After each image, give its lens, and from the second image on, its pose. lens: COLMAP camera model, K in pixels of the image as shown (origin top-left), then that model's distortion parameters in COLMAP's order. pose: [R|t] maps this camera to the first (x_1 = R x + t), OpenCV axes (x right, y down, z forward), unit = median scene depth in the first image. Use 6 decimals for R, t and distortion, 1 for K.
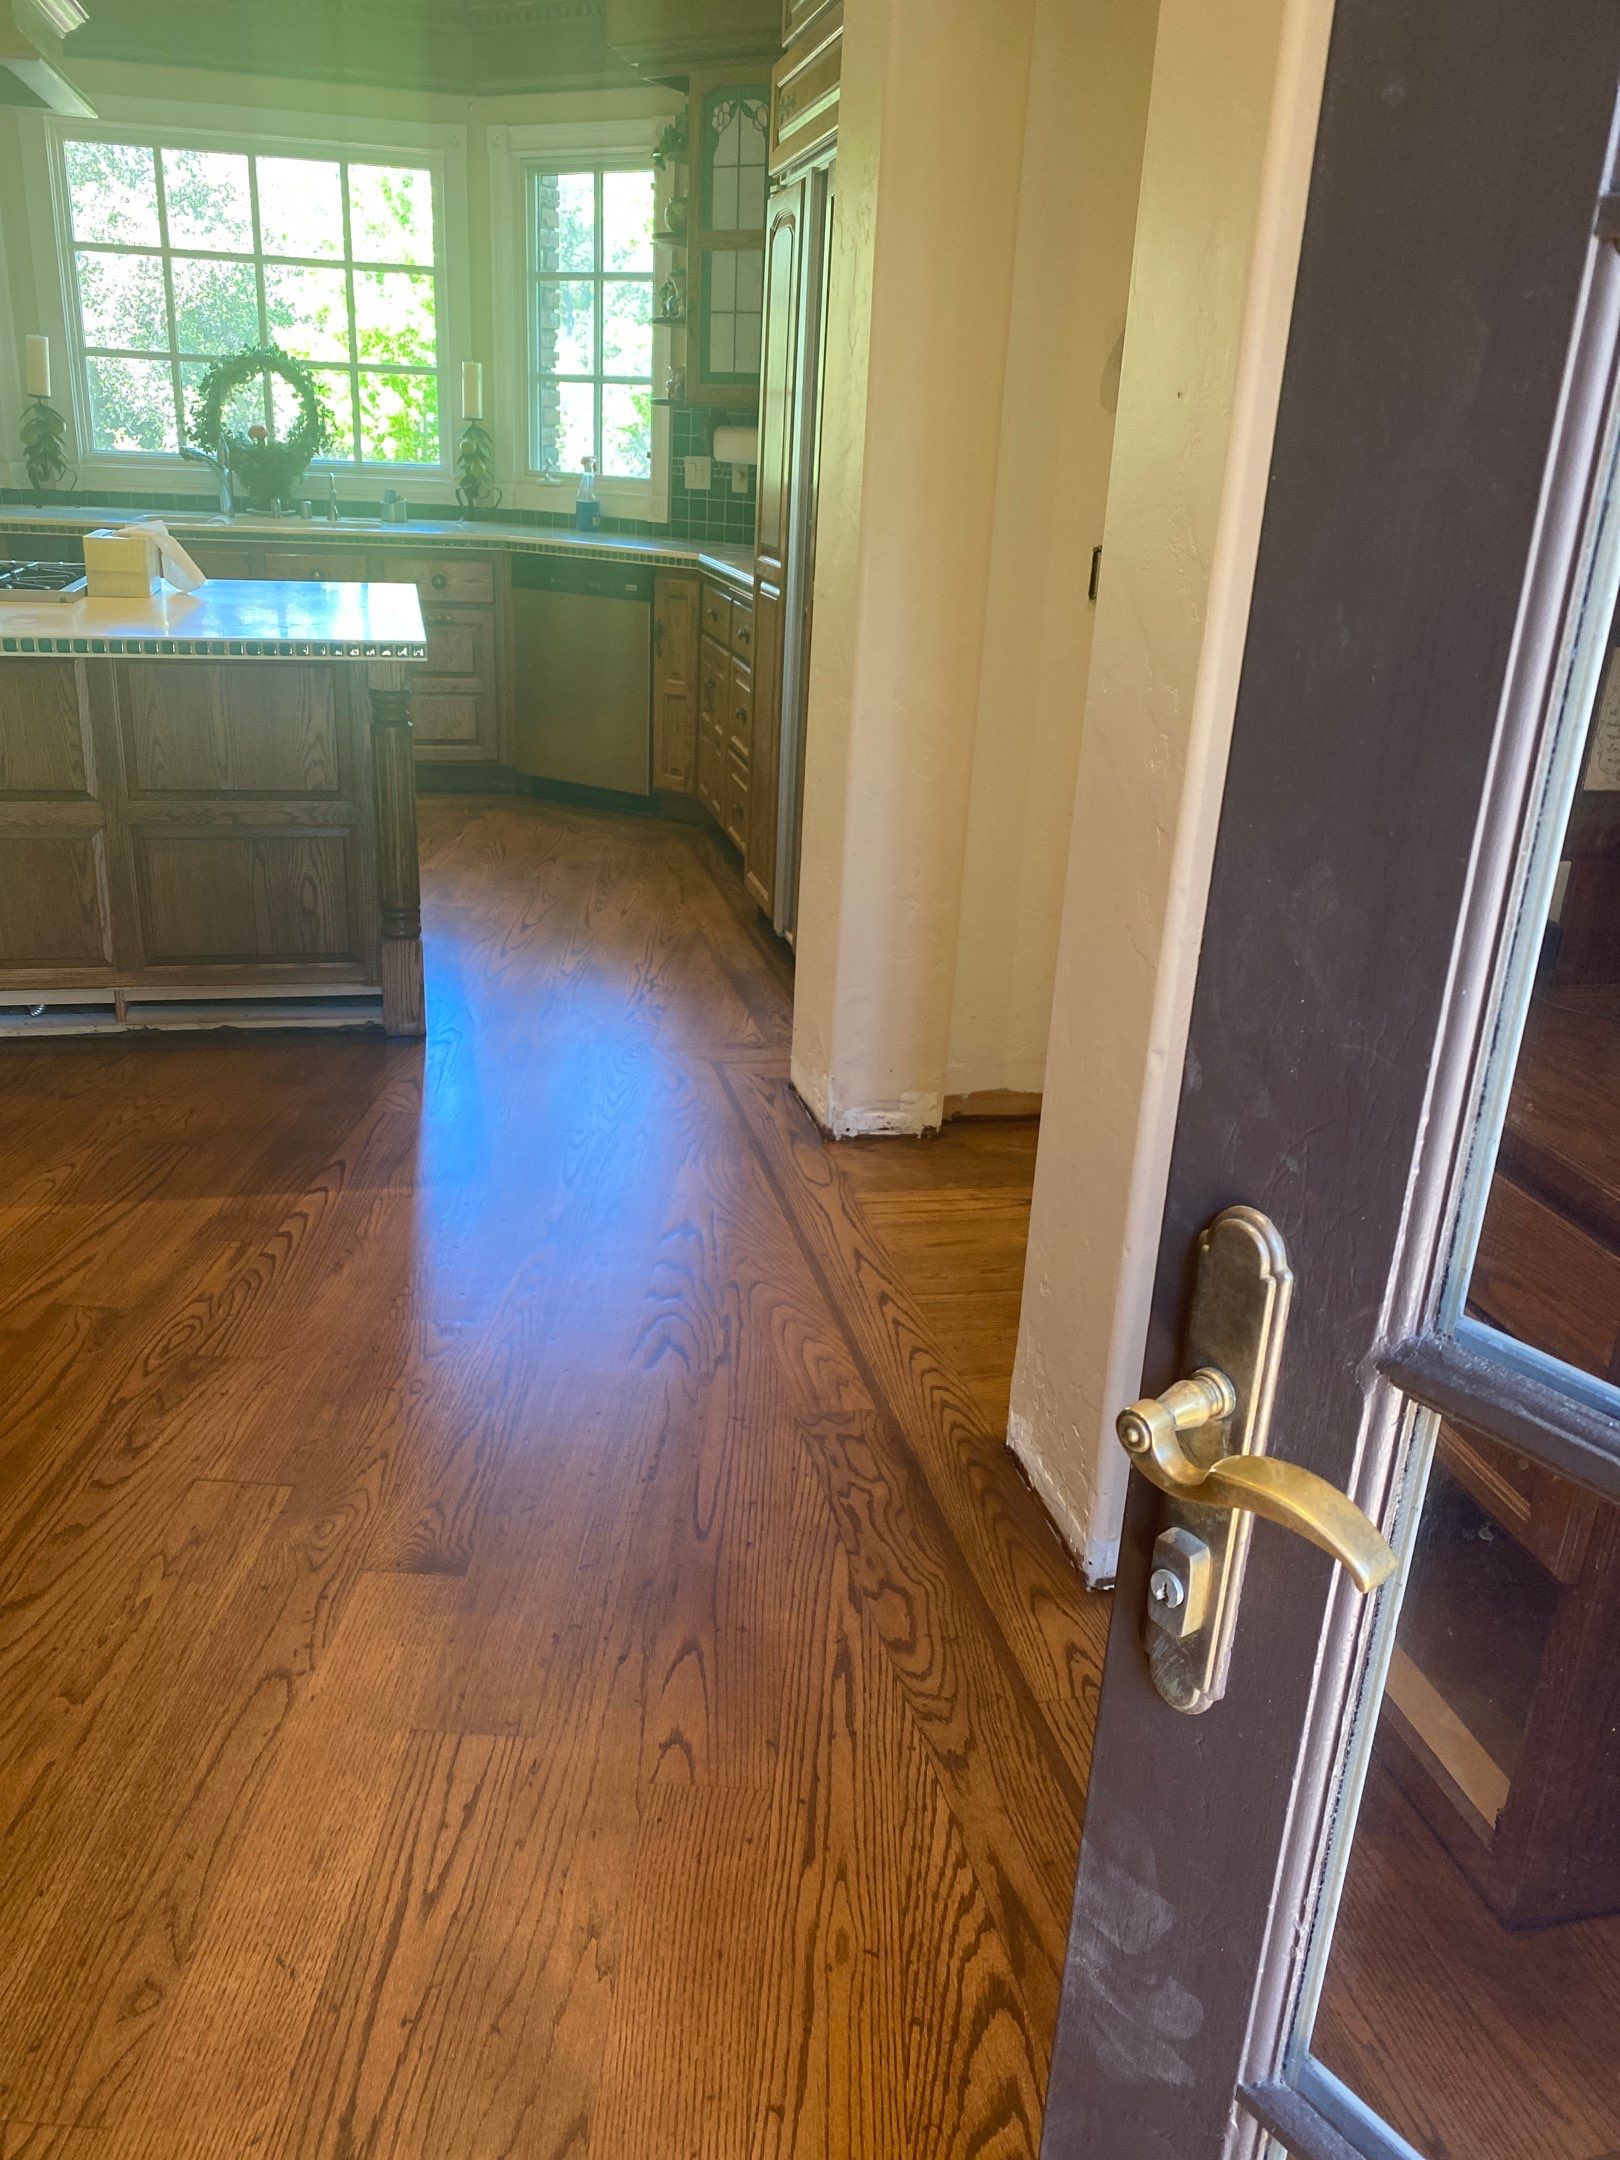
lens RADIAL K [[1666.9, 0, 820.7], [0, 1666.9, 1068.9], [0, 0, 1]] dist [0.035614, -0.040065]
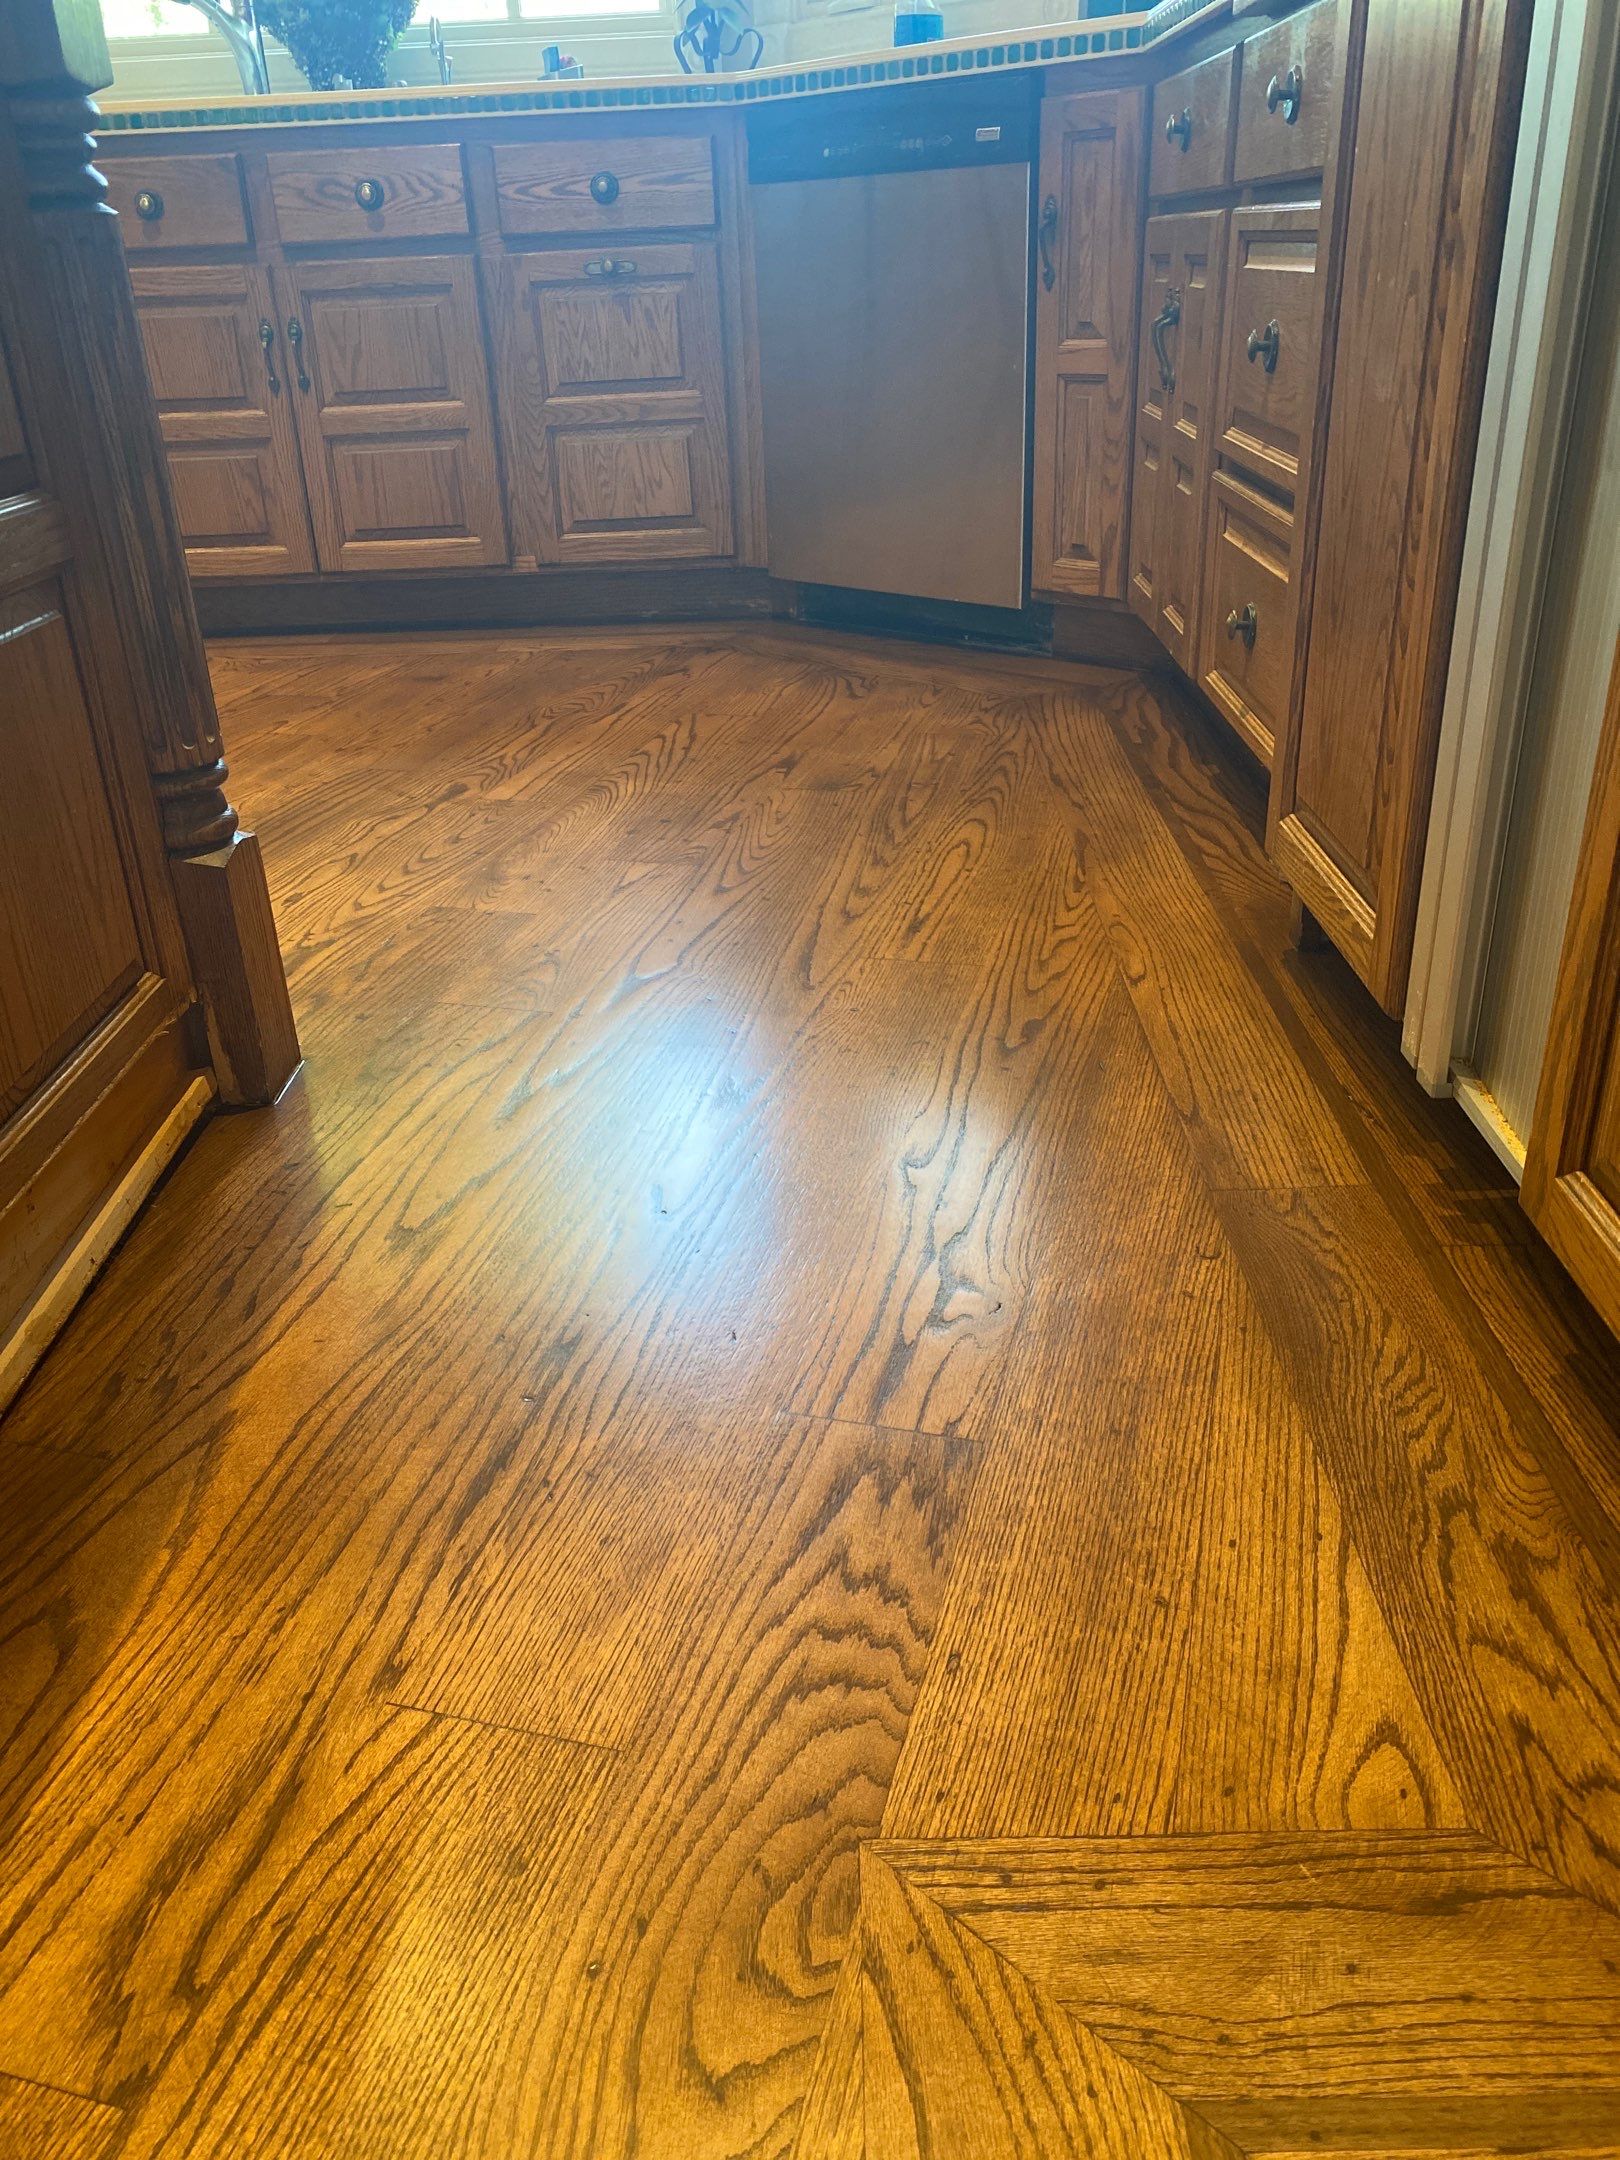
lens RADIAL K [[1666.9, 0, 811.6], [0, 1666.9, 1047.6], [0, 0, 1]] dist [0.035614, -0.040065]
pose [[0.967179, 0.024992, -0.252863, -0.062864], [-0.005080, 0.996854, 0.079096, -0.127600], [0.254044, -0.075215, 0.964264, 0.853863]]
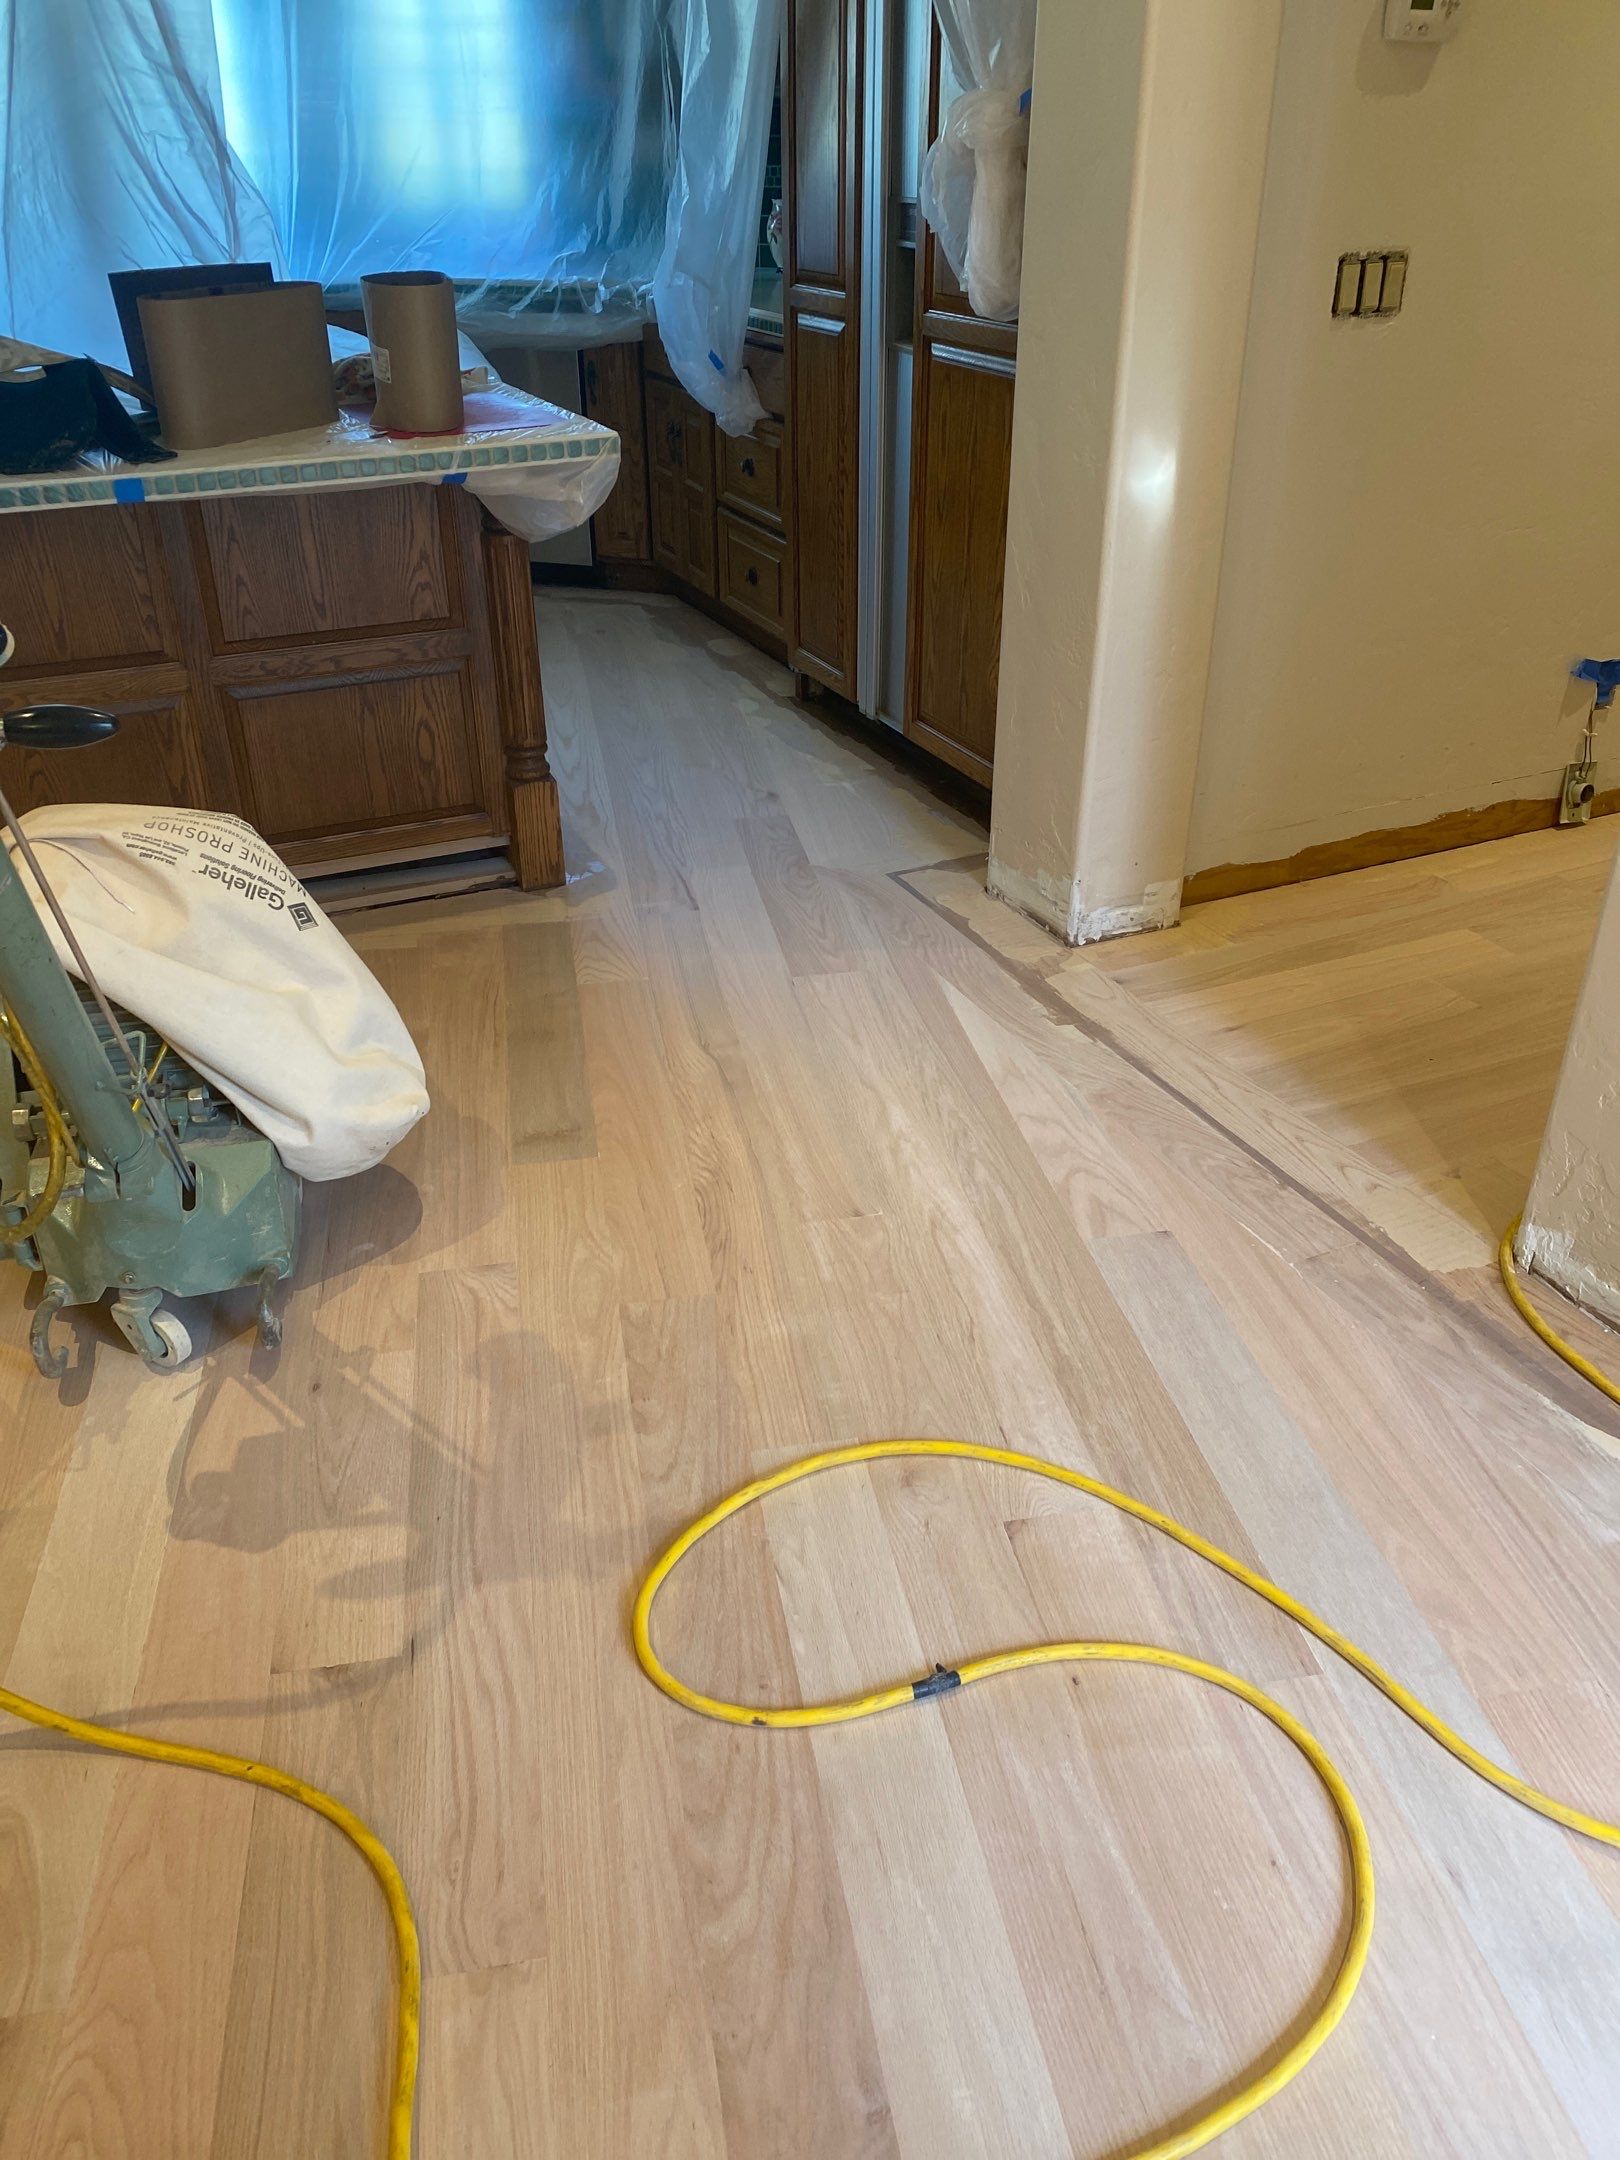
lens RADIAL K [[1666.9, 0, 816.2], [0, 1666.9, 1065.5], [0, 0, 1]] dist [0.035614, -0.040065]
pose [[0.975969, -0.149613, 0.158432, -0.273471], [0.122170, 0.977719, 0.170706, -0.064208], [-0.180442, -0.147248, 0.972501, 0.096155]]
